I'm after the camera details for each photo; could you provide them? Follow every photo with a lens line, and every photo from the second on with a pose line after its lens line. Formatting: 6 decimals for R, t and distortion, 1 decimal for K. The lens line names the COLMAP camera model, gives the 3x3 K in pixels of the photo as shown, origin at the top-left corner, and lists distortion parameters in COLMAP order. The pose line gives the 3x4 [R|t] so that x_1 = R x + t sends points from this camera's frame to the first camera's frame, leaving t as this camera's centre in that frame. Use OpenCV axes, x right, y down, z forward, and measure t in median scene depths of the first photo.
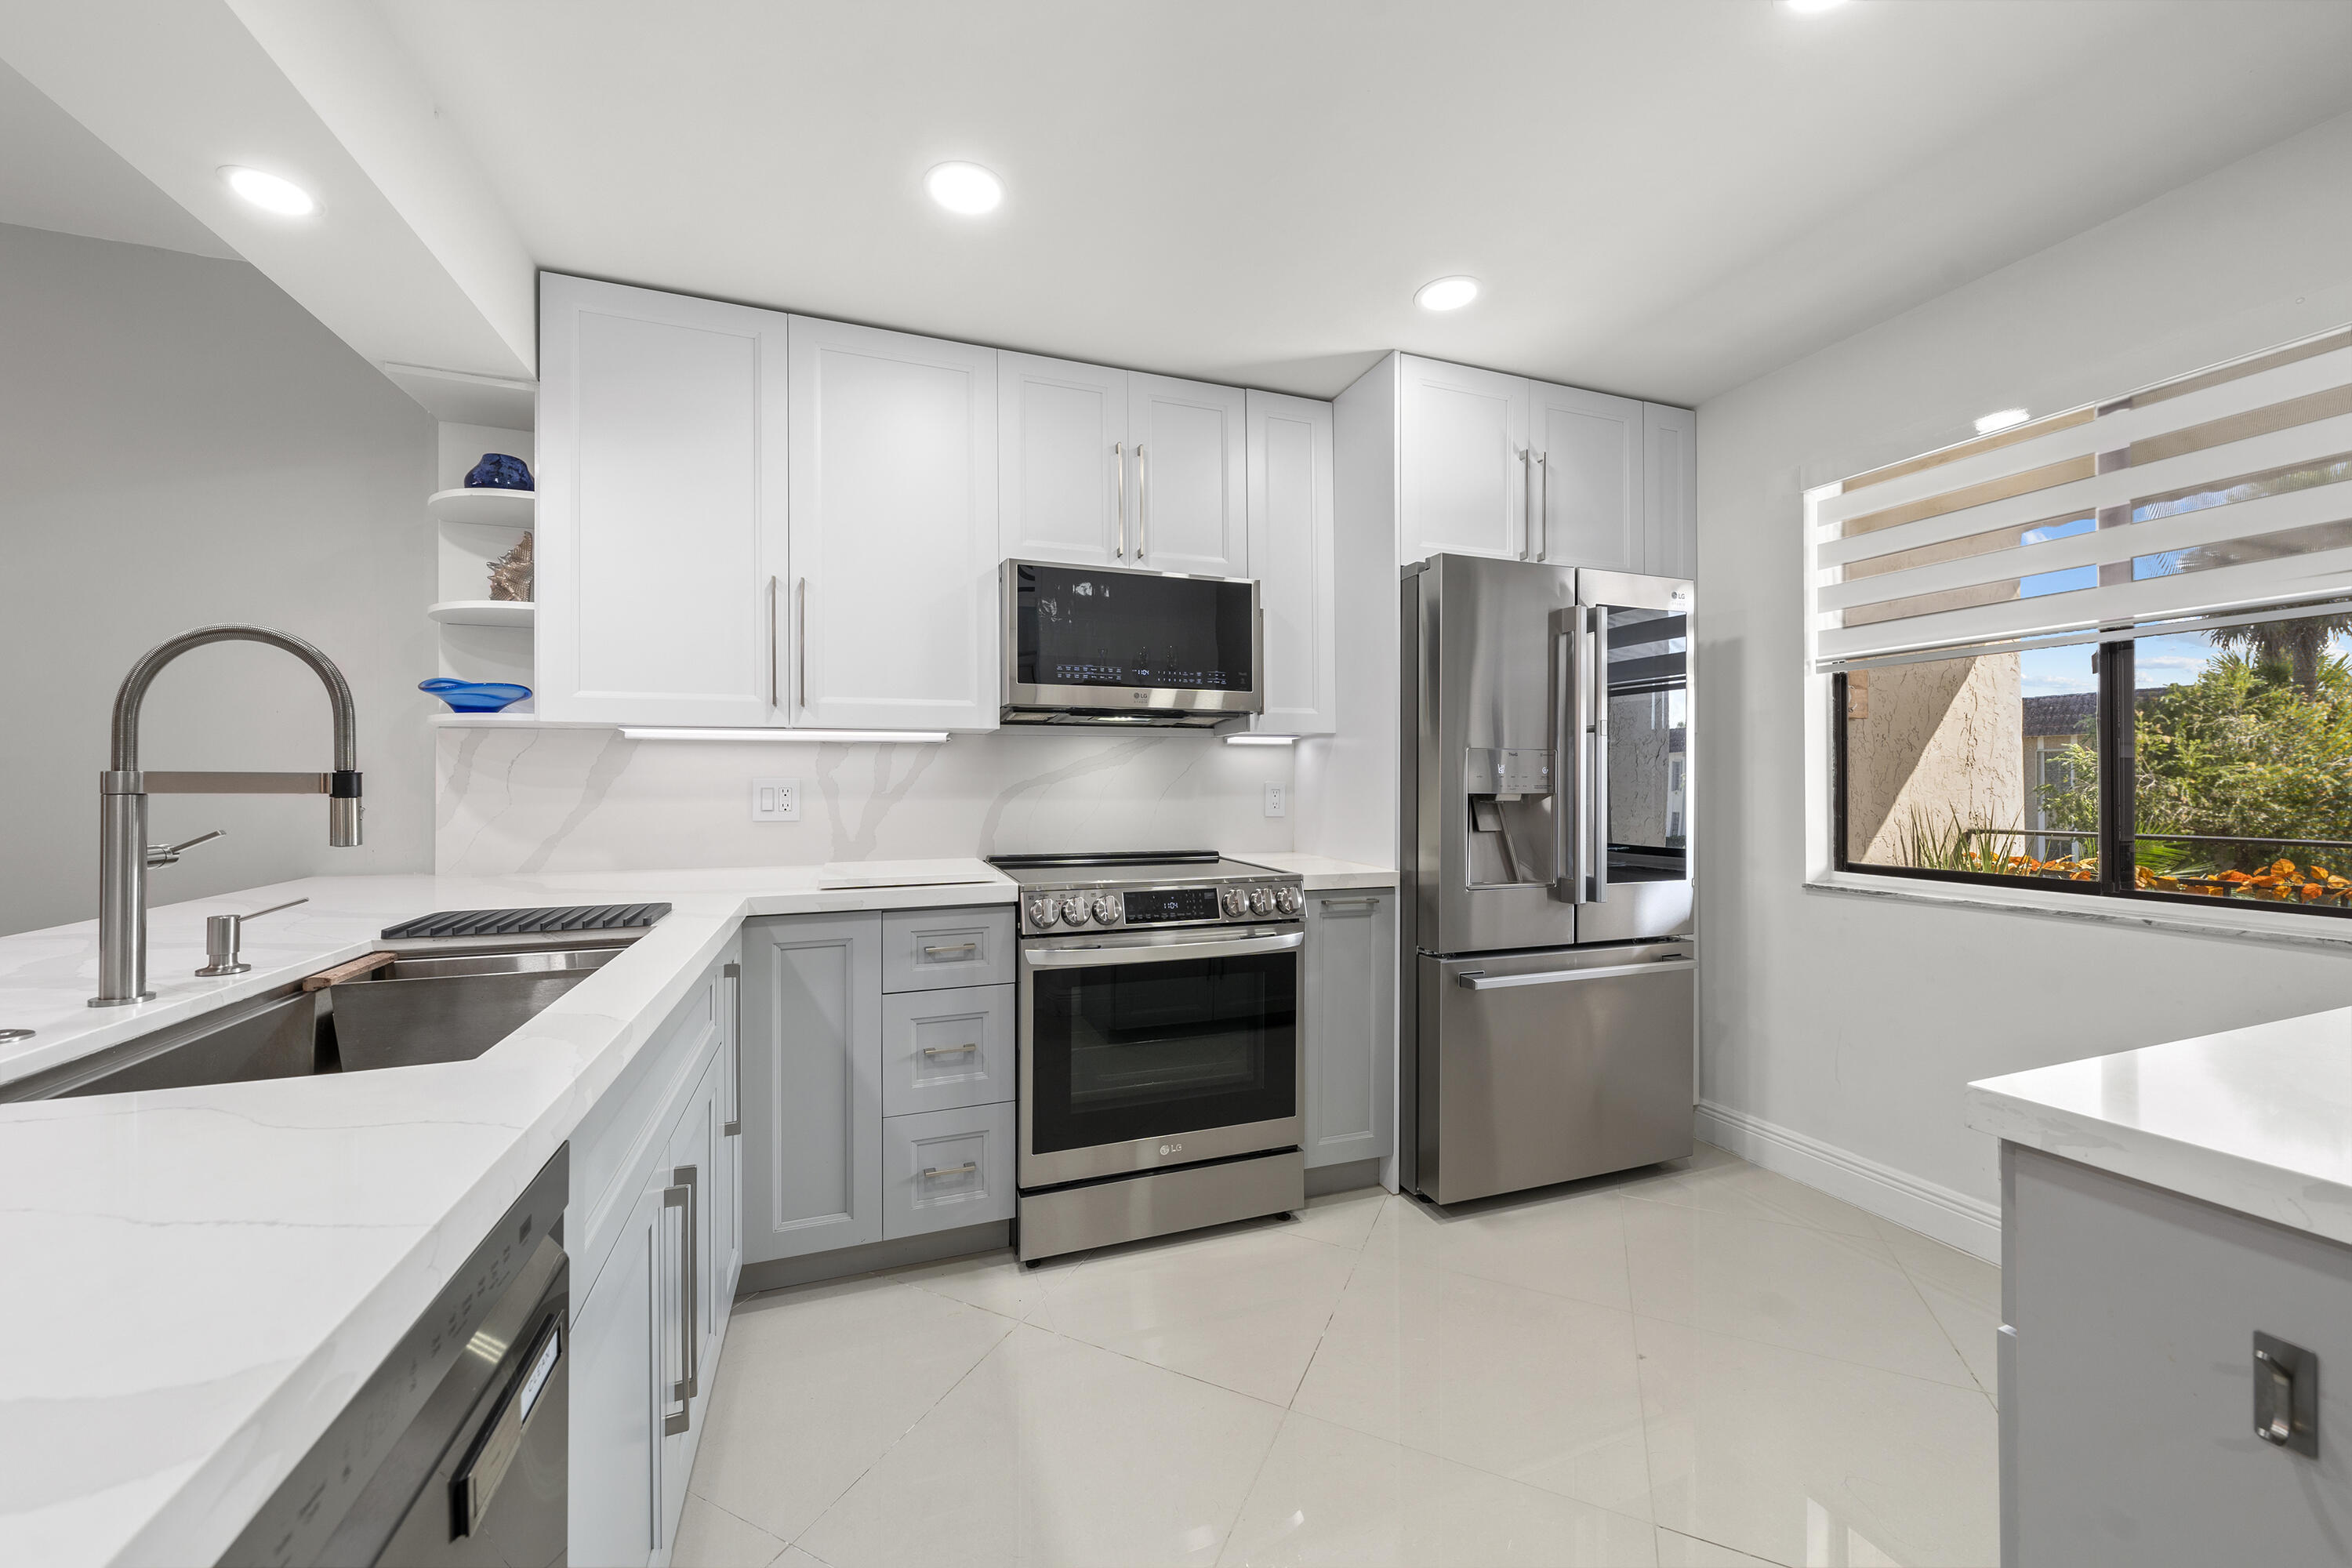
lens RADIAL K [[858.3, 0, 1176.0], [0, 858.3, 784.0], [0, 0, 1]] dist [-0.003117, -0.000366]
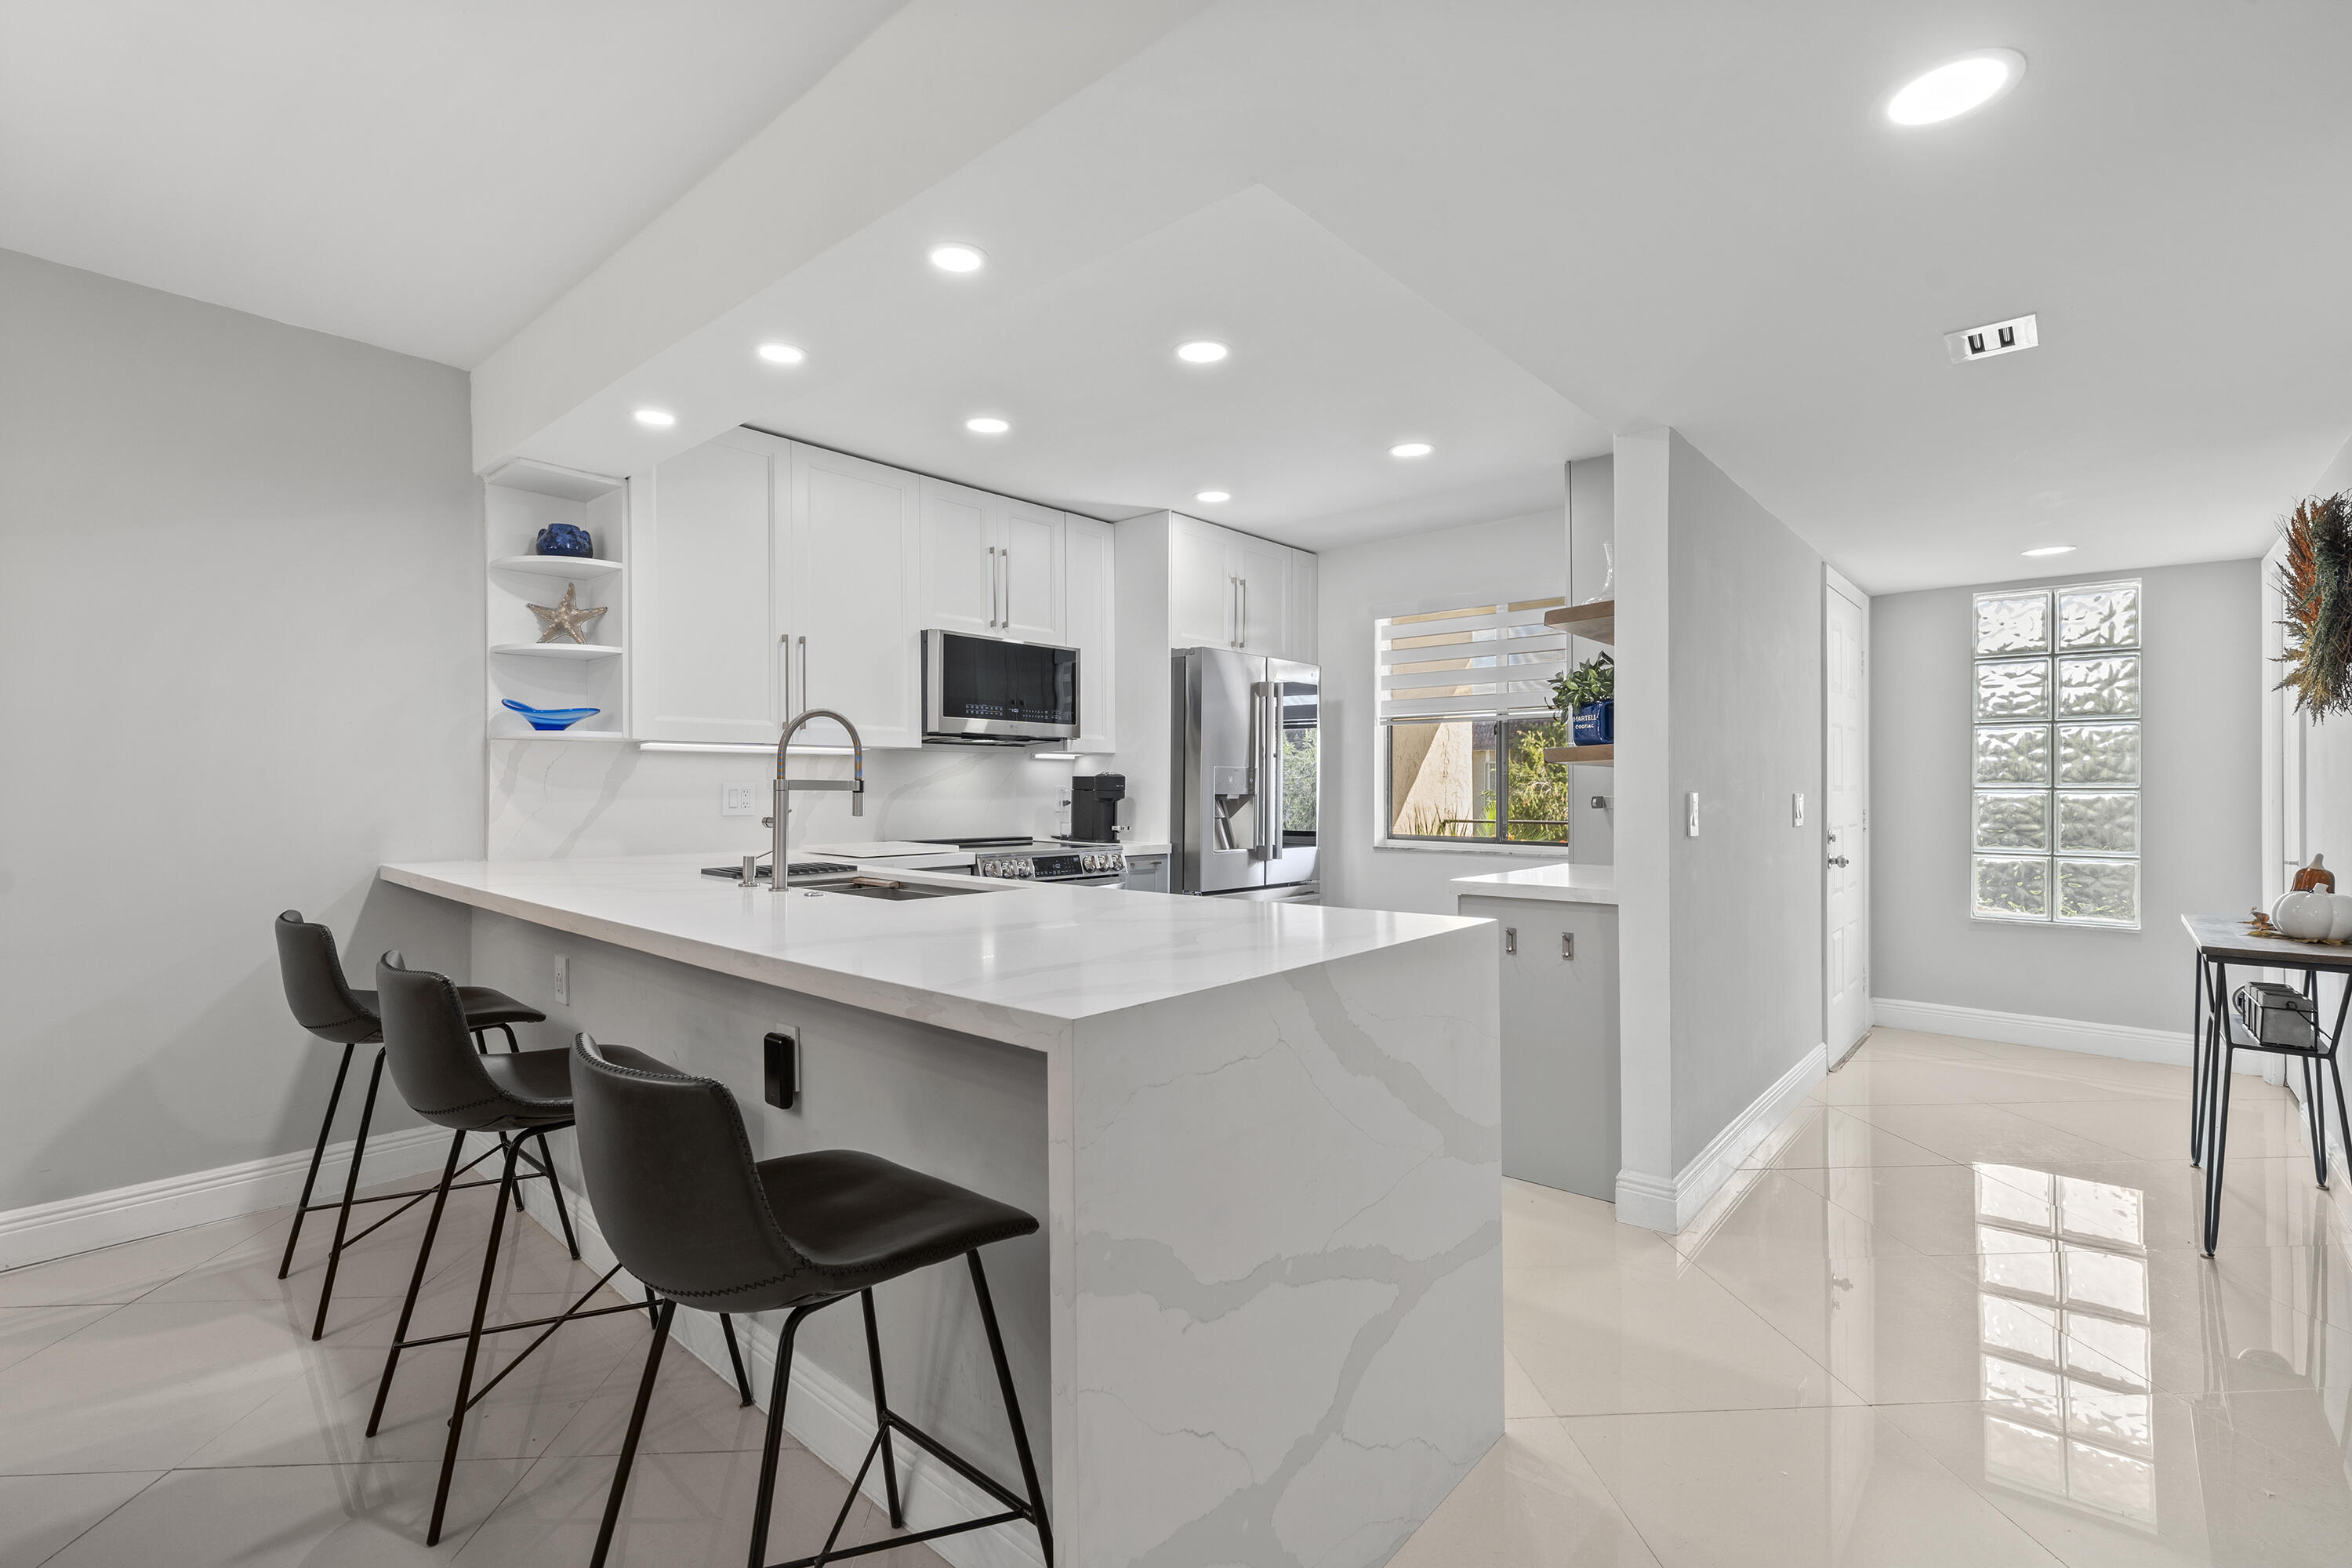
lens RADIAL K [[1041.9, 0, 1182.4], [0, 1041.9, 787.8], [0, 0, 1]] dist [0.013432, 0.000319]
pose [[0.875632, 0.002936, 0.482970, -0.688848], [-0.002460, 0.999996, -0.001621, 0.002668], [-0.482973, 0.000231, 0.875635, -0.726957]]
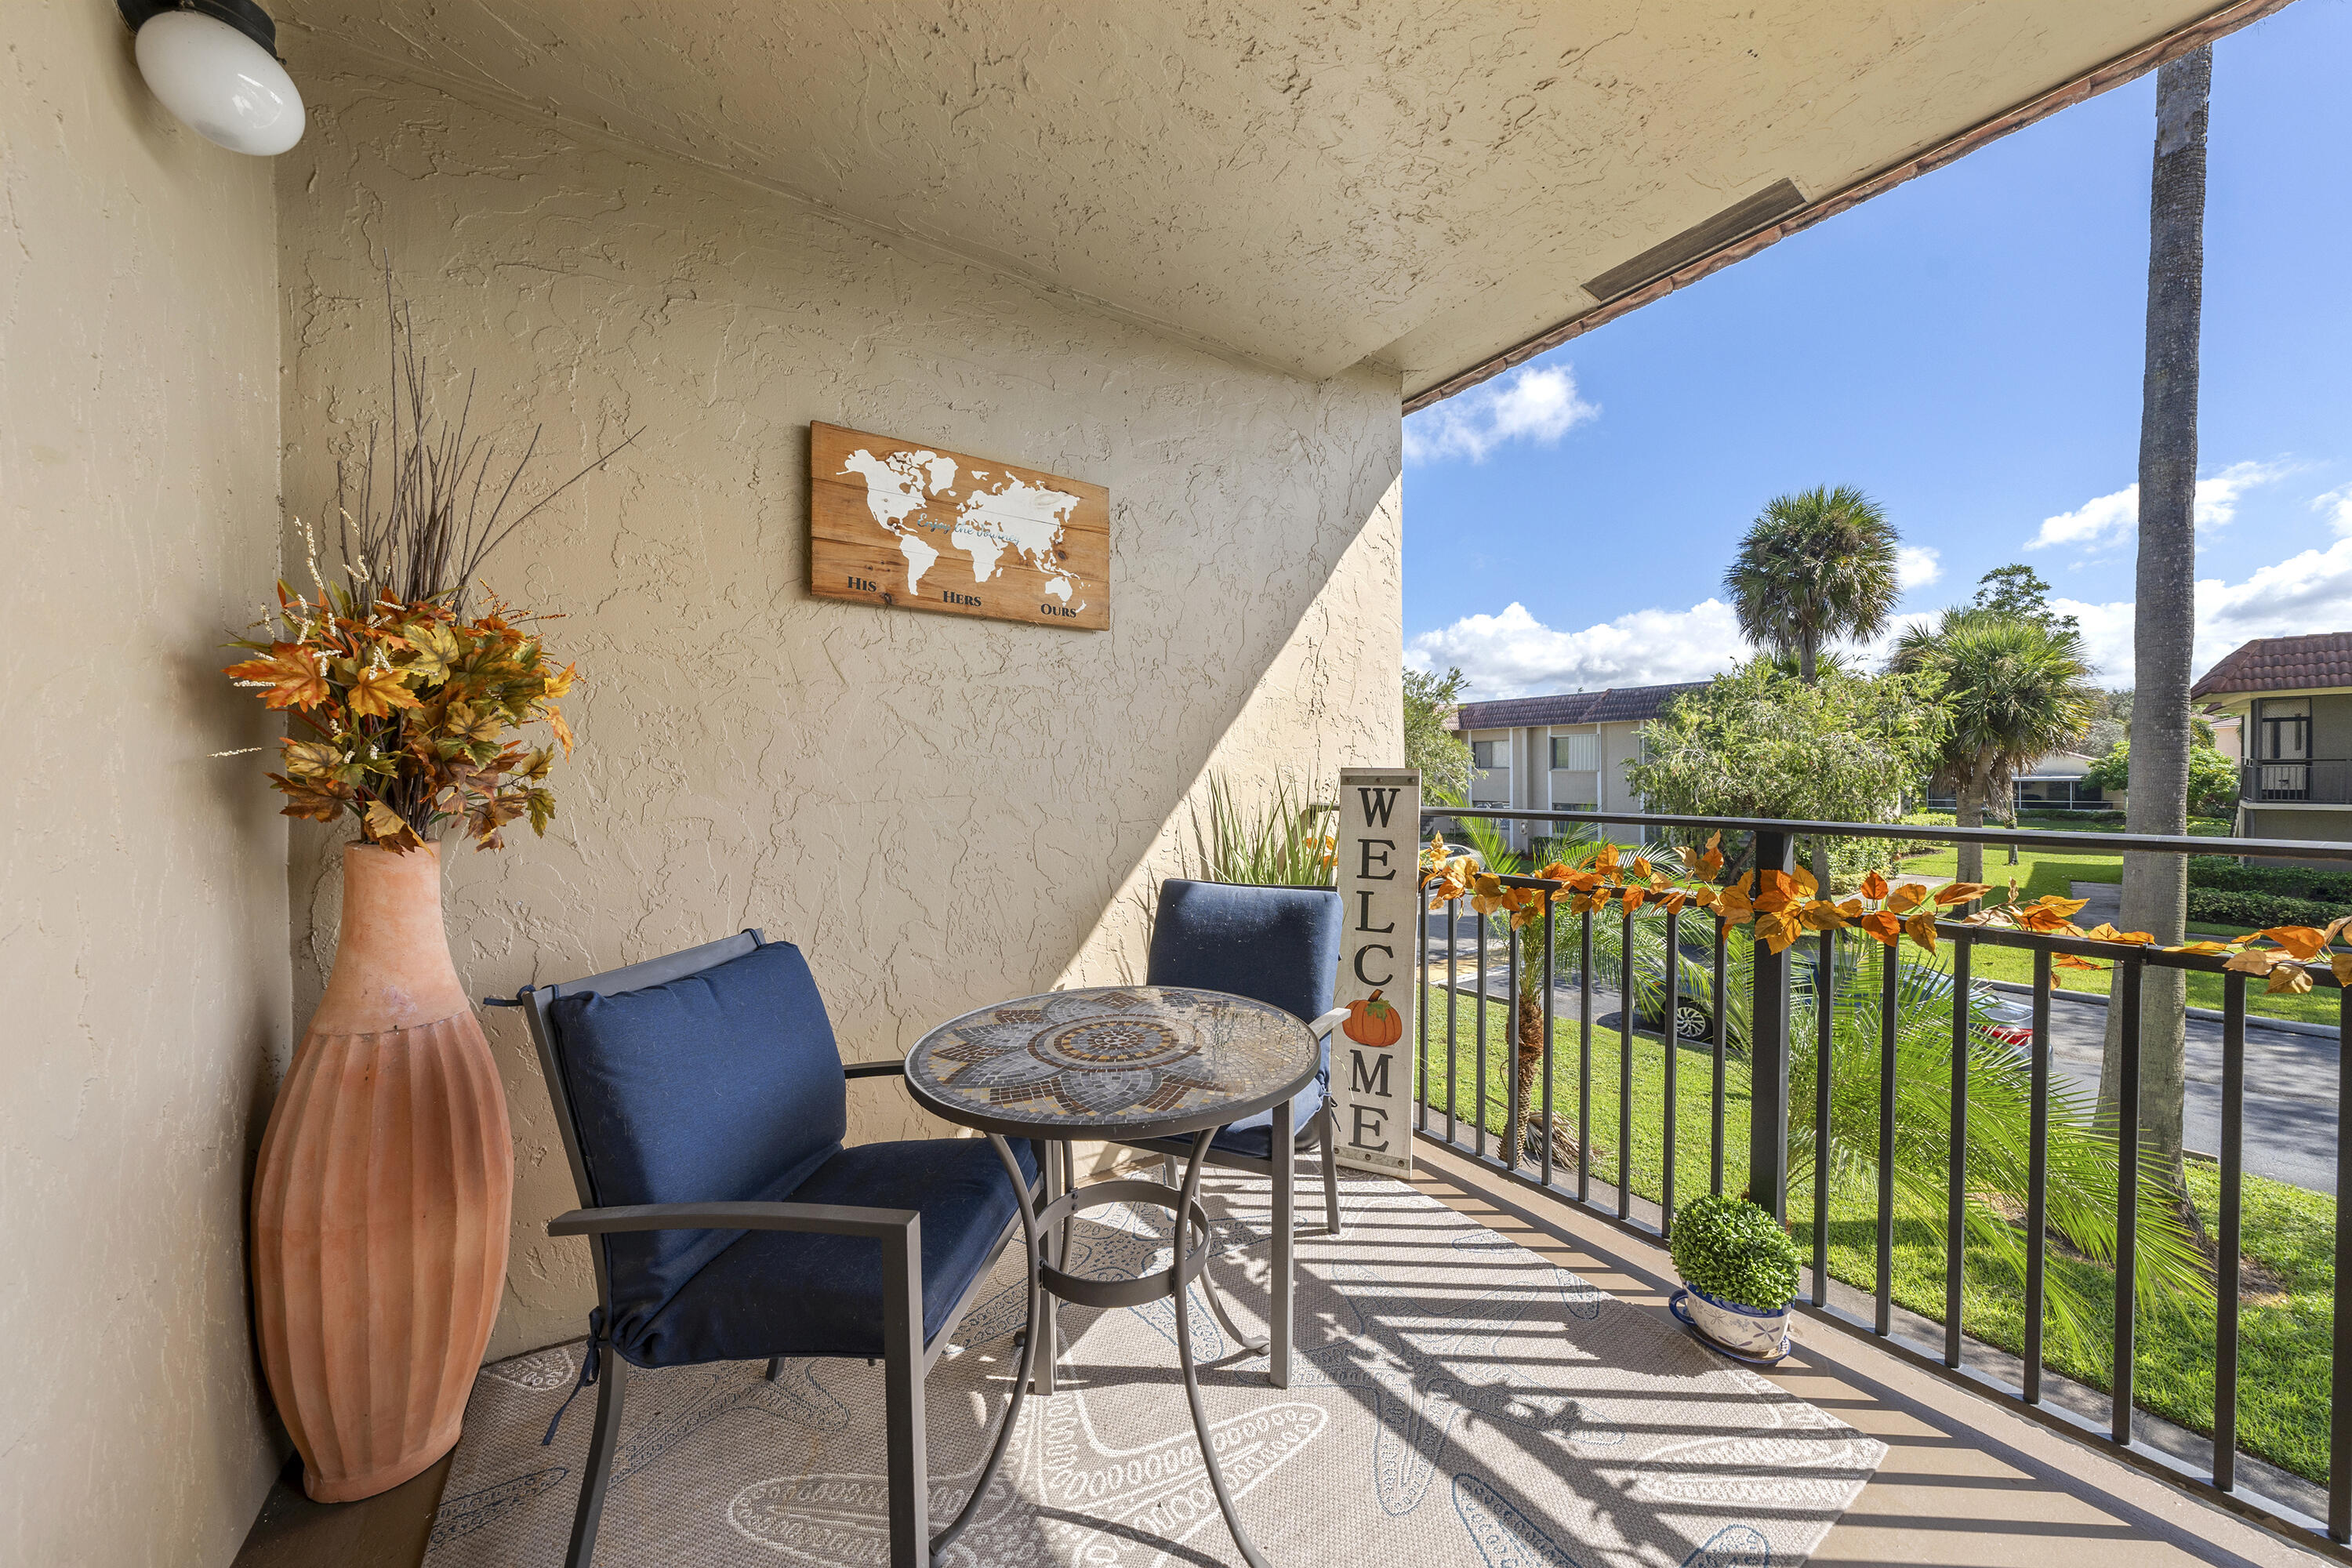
lens RADIAL K [[786.4, 0, 1166.4], [0, 786.4, 786.1], [0, 0, 1]] dist [-0.000090, 0.000000]
pose [[0.974487, -0.015740, 0.223891, 1.251346], [0.011088, 0.999696, 0.022019, 0.042834], [-0.224169, -0.018974, 0.974366, 0.756868]]
